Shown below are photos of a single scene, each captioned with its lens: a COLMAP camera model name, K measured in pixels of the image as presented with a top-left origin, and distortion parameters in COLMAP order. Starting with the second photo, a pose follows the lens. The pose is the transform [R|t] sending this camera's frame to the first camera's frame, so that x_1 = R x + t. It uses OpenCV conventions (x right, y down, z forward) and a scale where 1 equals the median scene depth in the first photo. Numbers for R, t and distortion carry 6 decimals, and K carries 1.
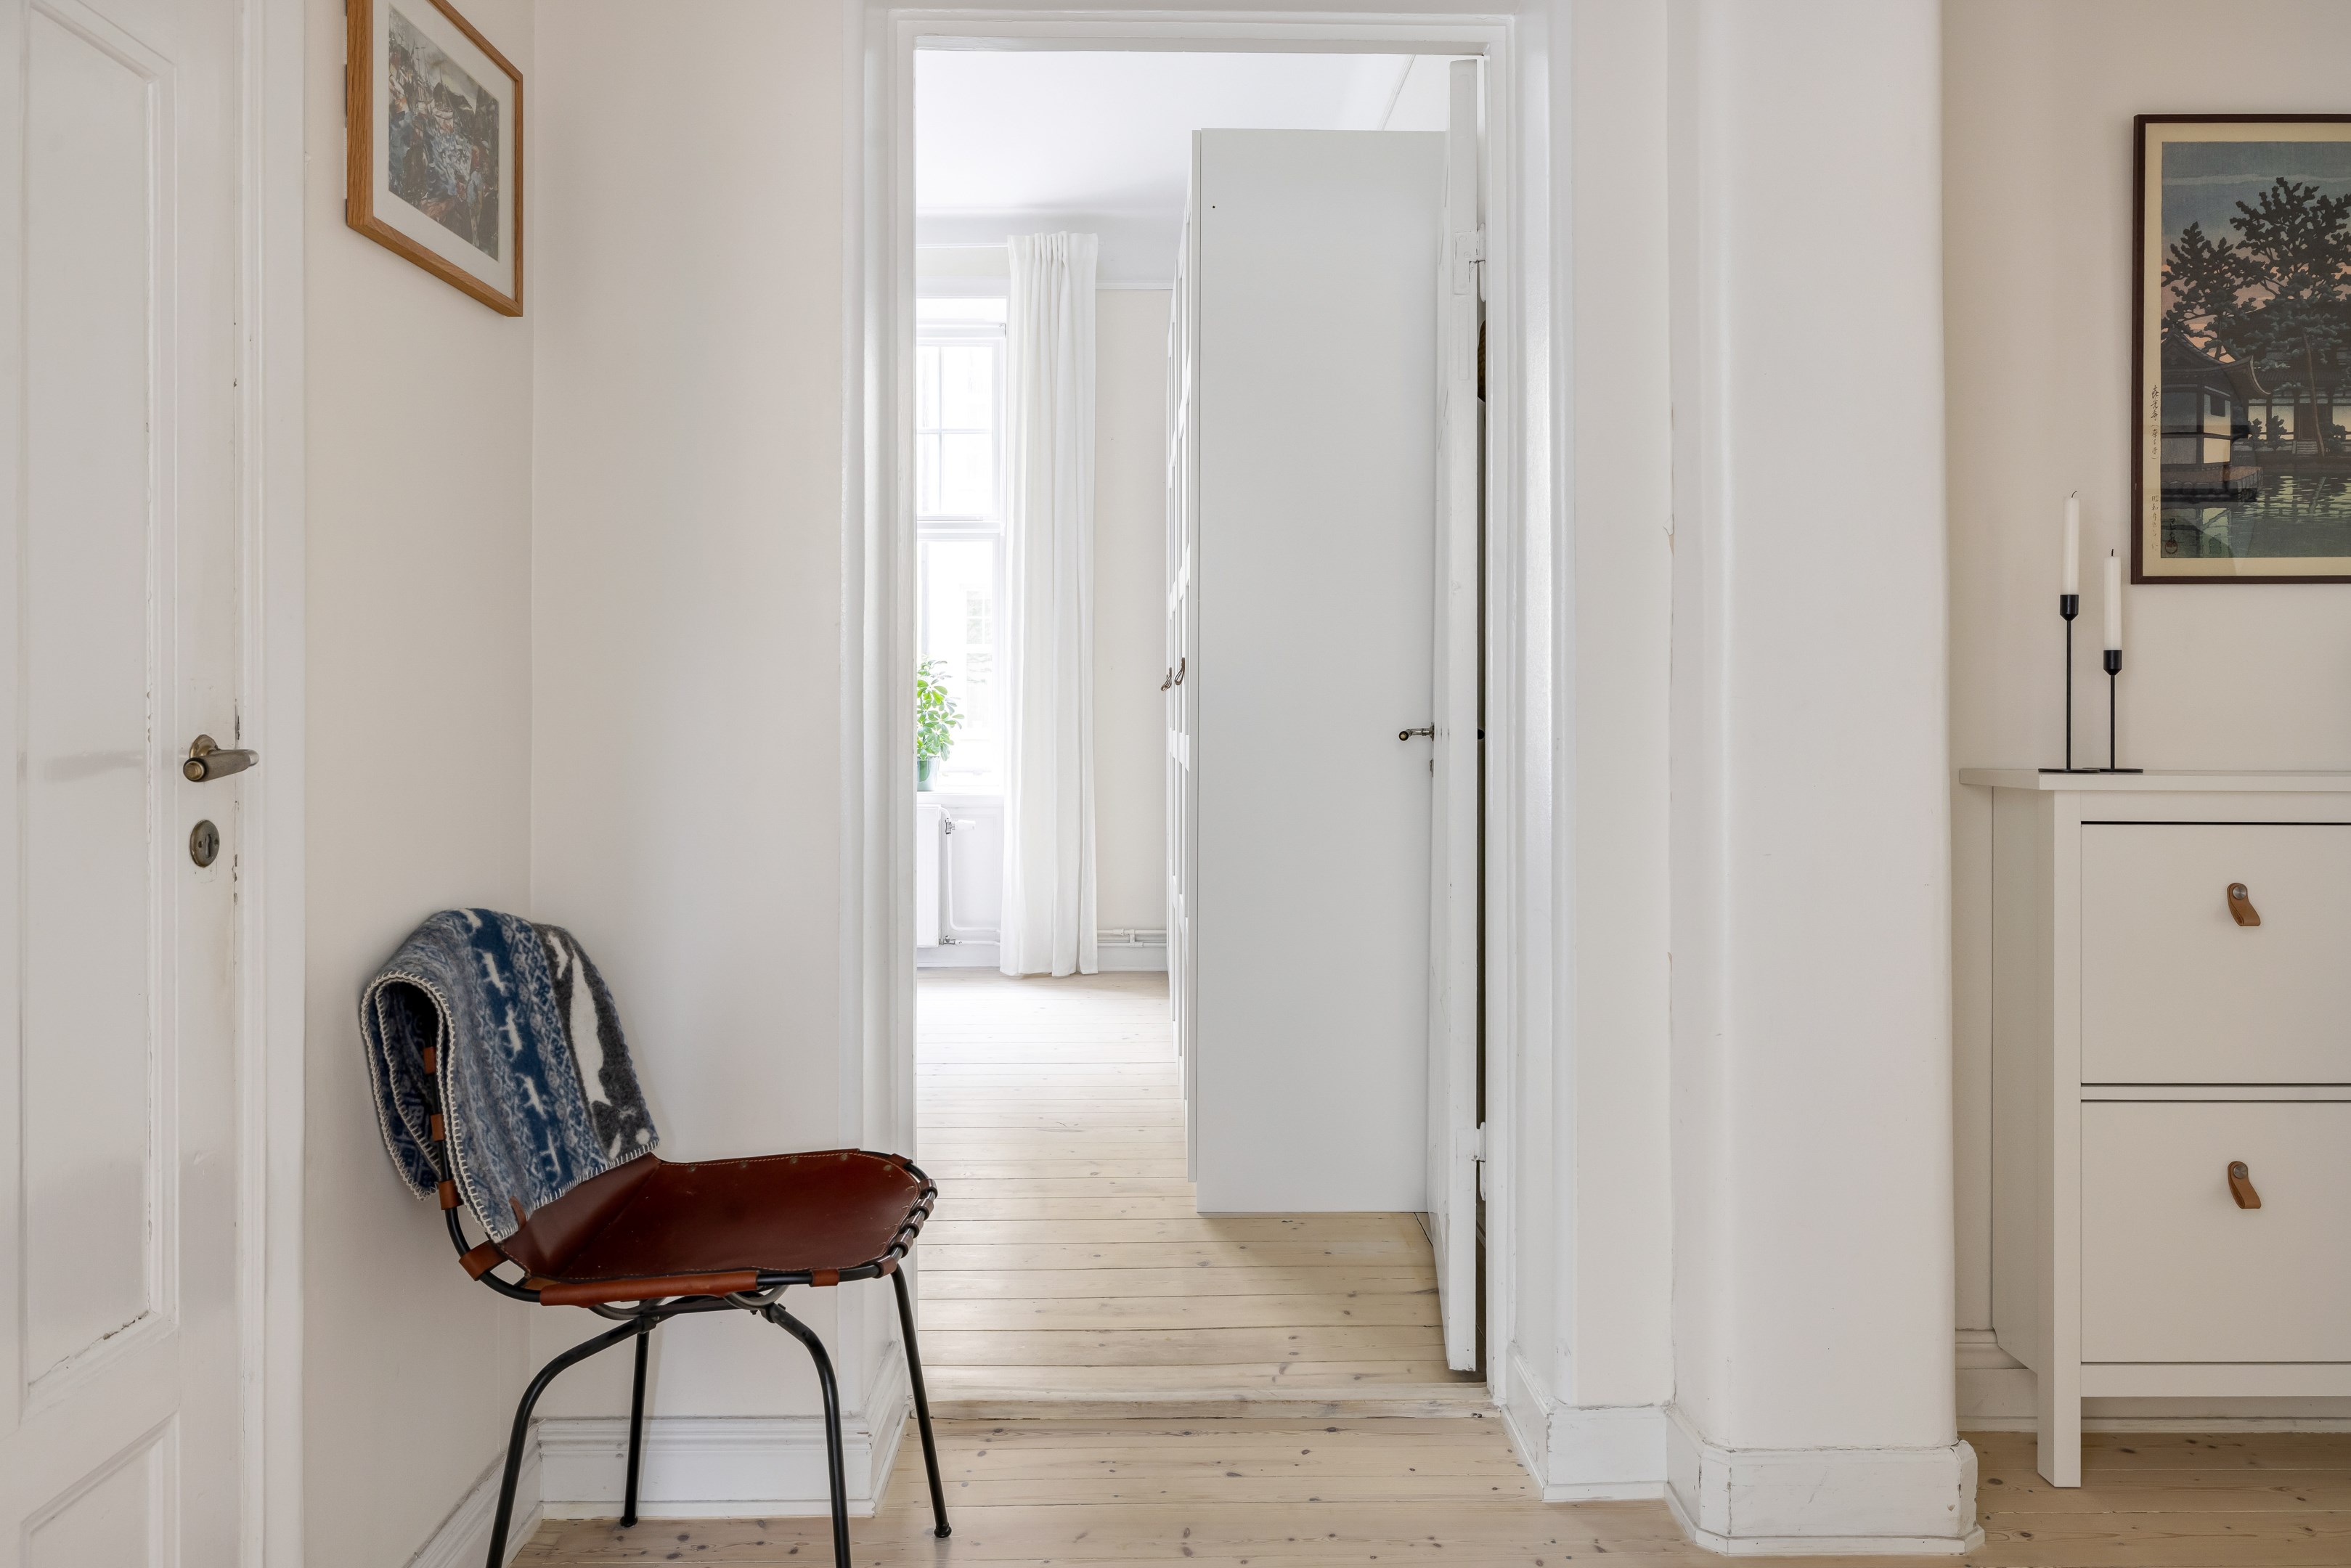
lens RADIAL K [[1651.2, 0, 1178.5], [0, 1651.2, 723.7], [0, 0, 1]] dist [-0.000063, 0.001840]
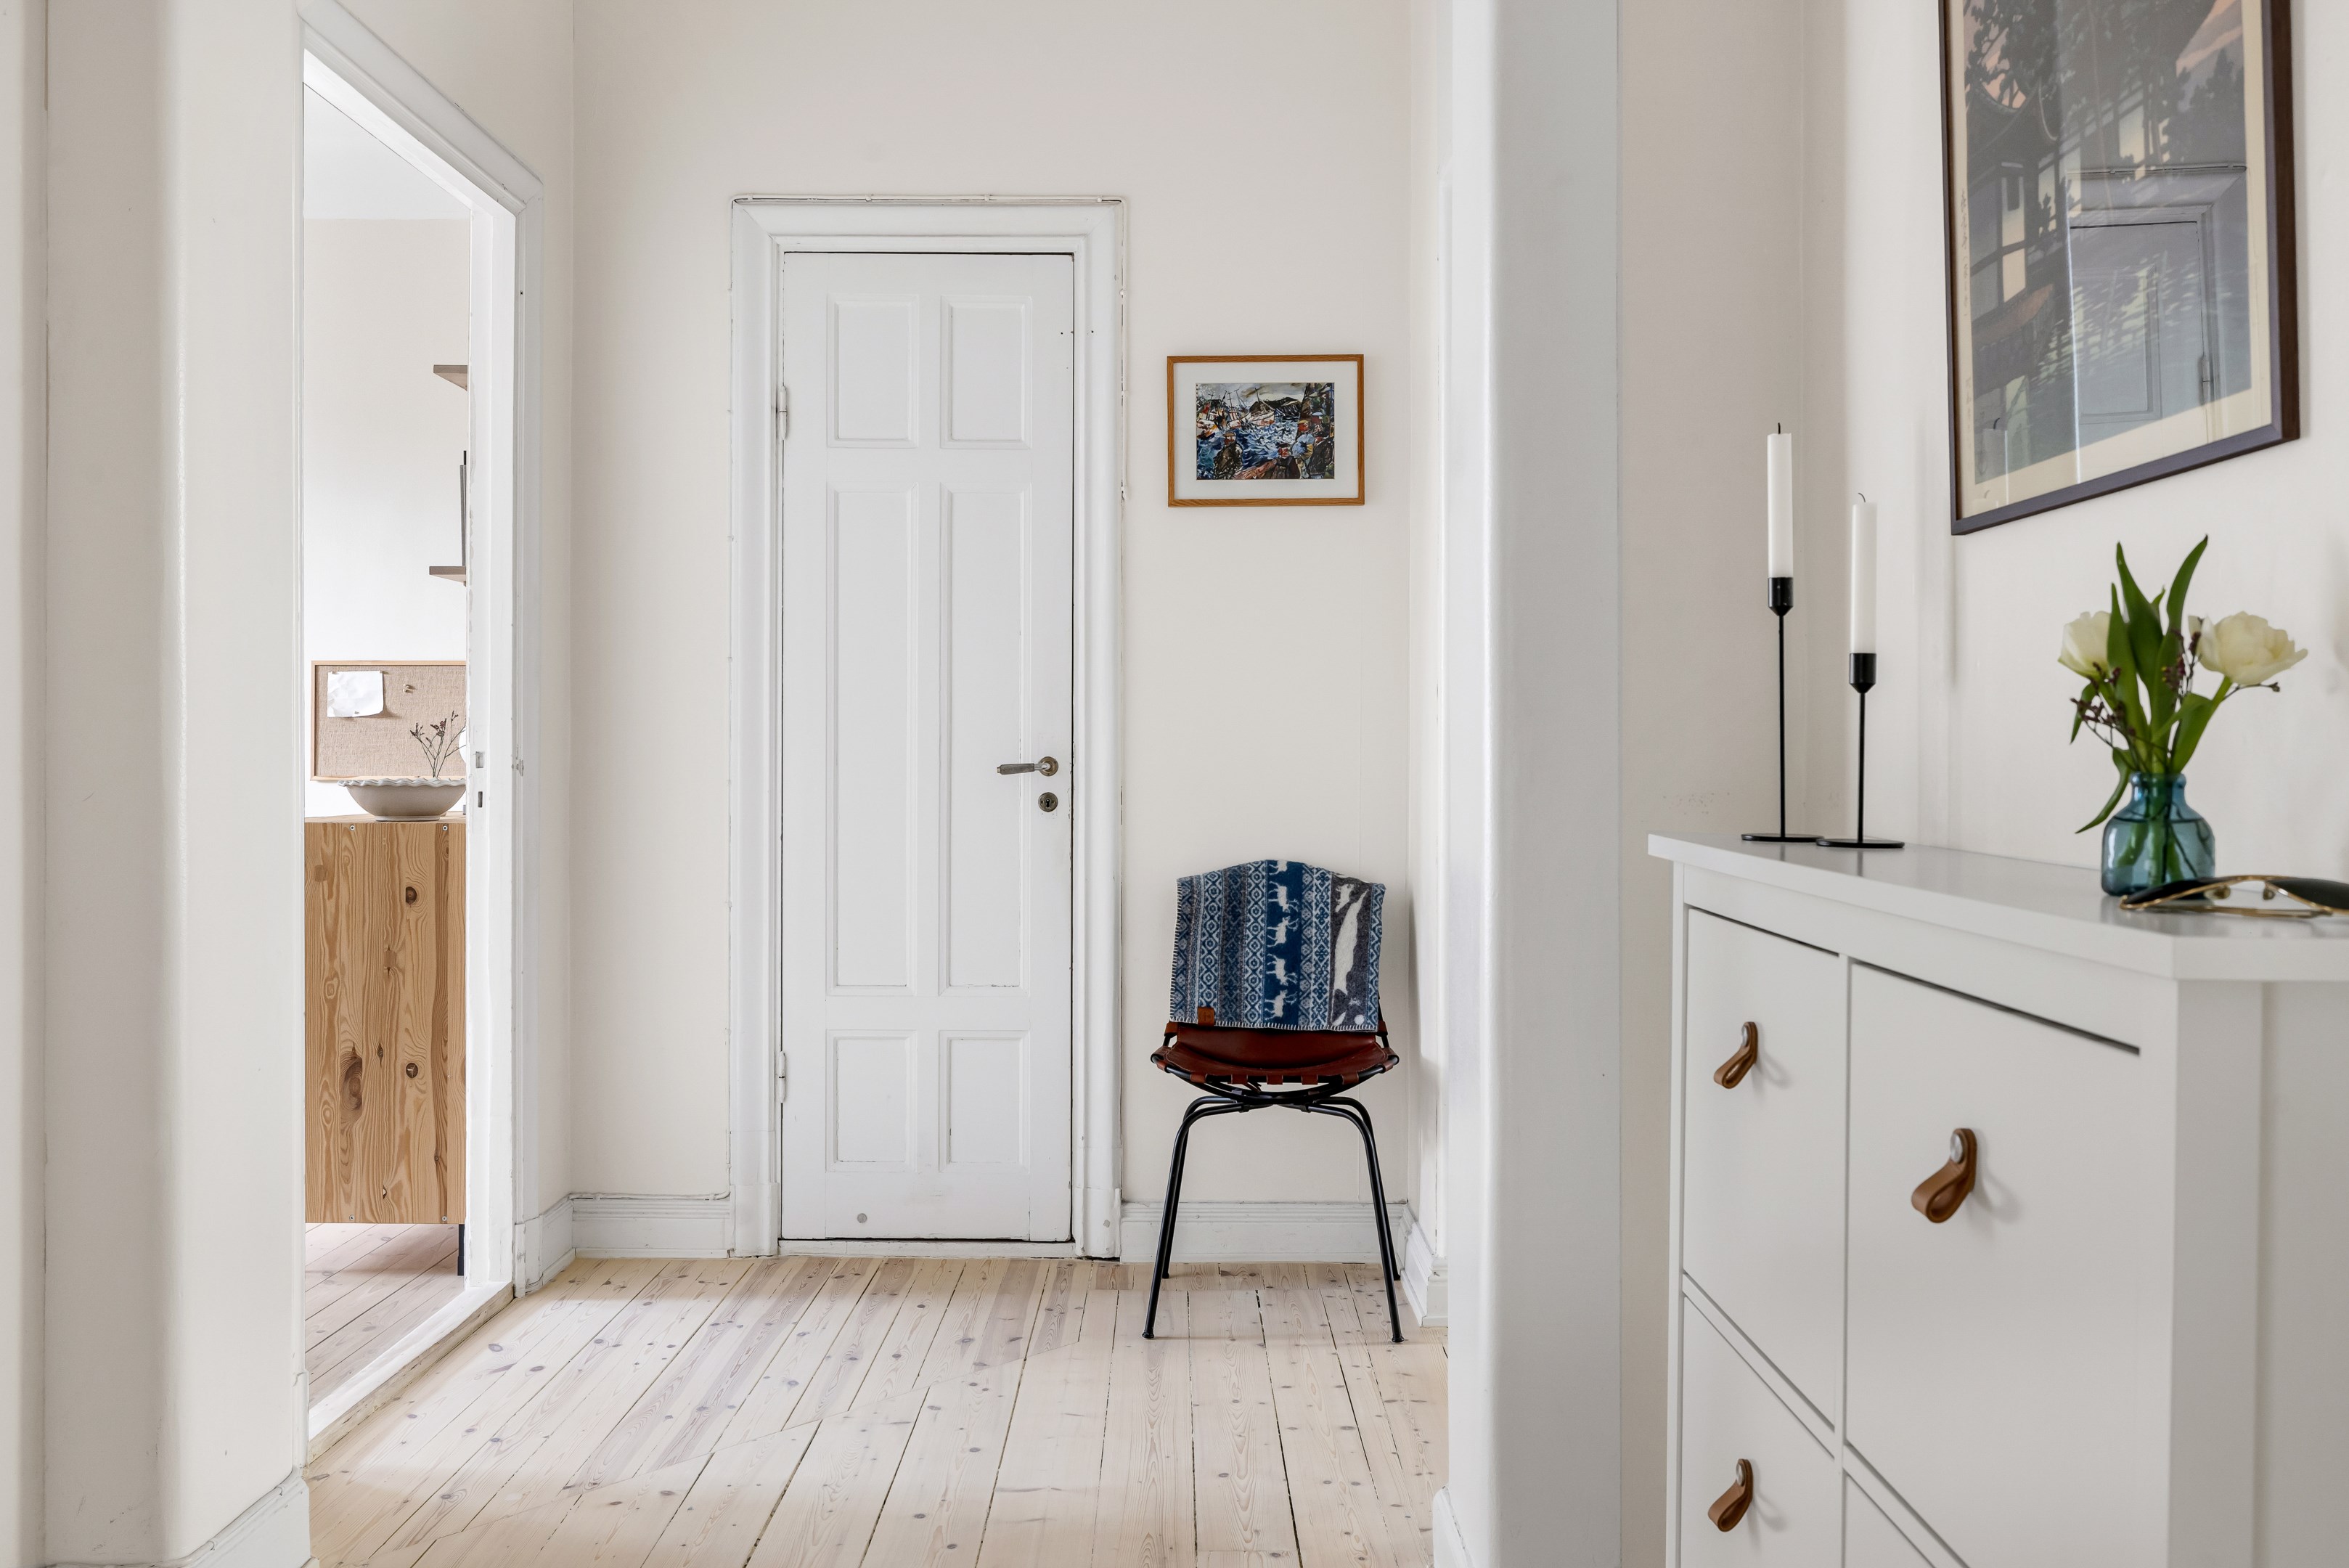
lens RADIAL K [[1900.6, 0, 1174.5], [0, 1900.6, 784.0], [0, 0, 1]] dist [0.003712, -0.000386]
pose [[-0.024317, 0.018959, -0.999524, 1.492658], [-0.013182, 0.999727, 0.019284, -0.006167], [0.999617, 0.013644, -0.024061, 0.872208]]
